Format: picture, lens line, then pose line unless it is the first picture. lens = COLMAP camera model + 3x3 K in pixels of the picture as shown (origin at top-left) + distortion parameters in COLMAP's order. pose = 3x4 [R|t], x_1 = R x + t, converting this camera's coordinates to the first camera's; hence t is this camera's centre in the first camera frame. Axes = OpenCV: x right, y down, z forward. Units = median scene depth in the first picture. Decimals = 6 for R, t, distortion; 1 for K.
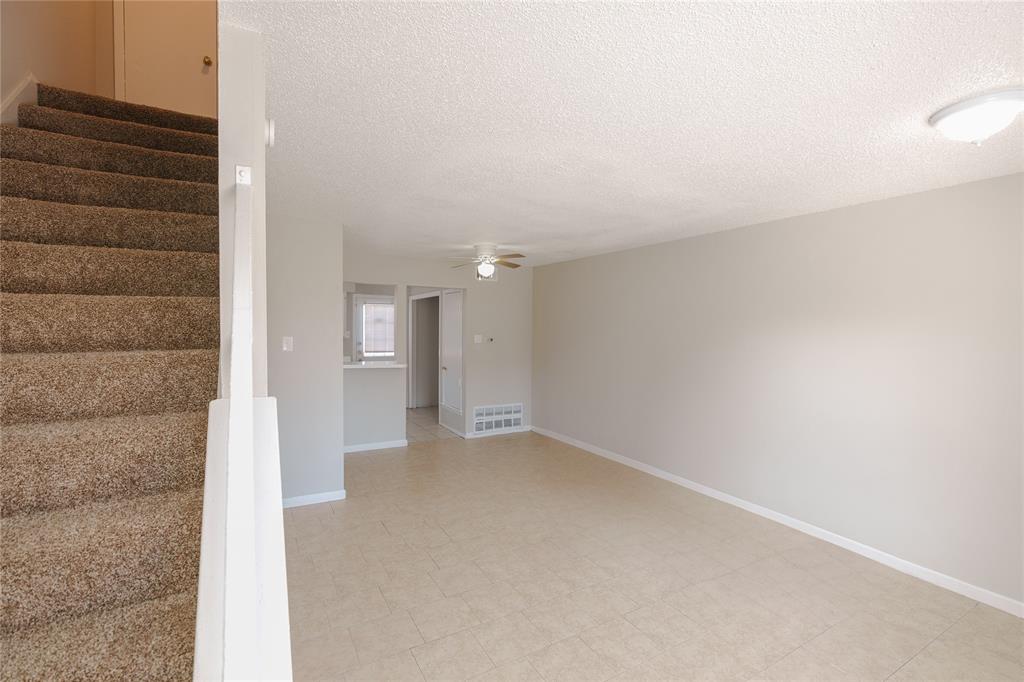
lens RADIAL K [[479.3, 0, 524.1], [0, 479.3, 329.1], [0, 0, 1]] dist [-0.002659, 0.000113]
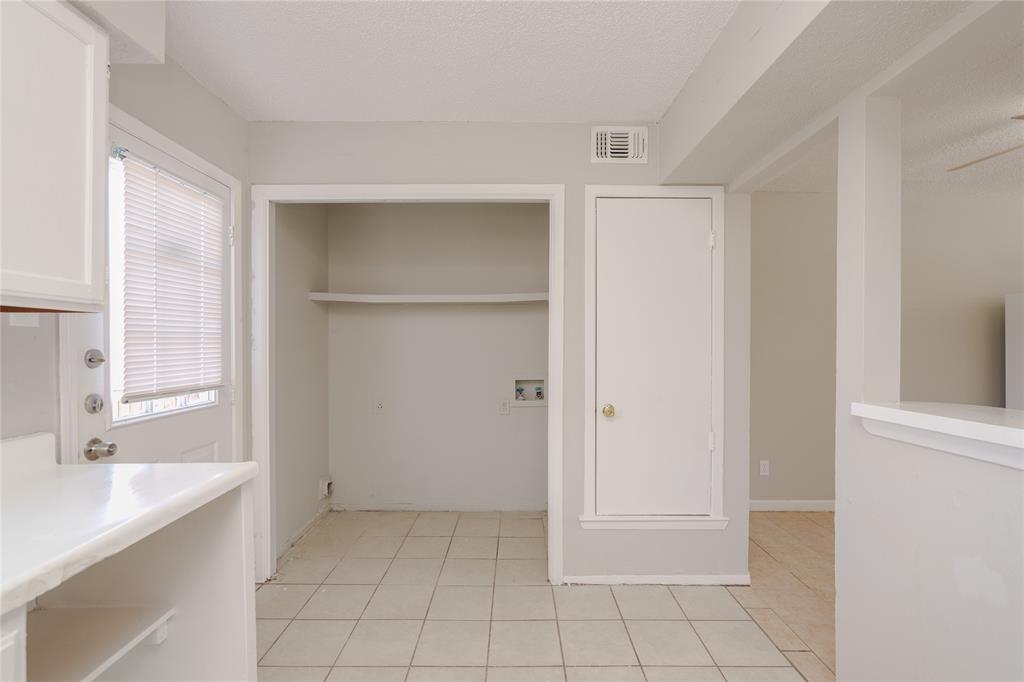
lens RADIAL K [[459.5, 0, 520.5], [0, 459.5, 342.6], [0, 0, 1]] dist [-0.000996, 0.000575]
pose [[0.497655, -0.003804, 0.867367, -0.412814], [0.006200, 0.999980, 0.000828, 0.025154], [-0.867353, 0.004965, 0.497669, 0.765031]]
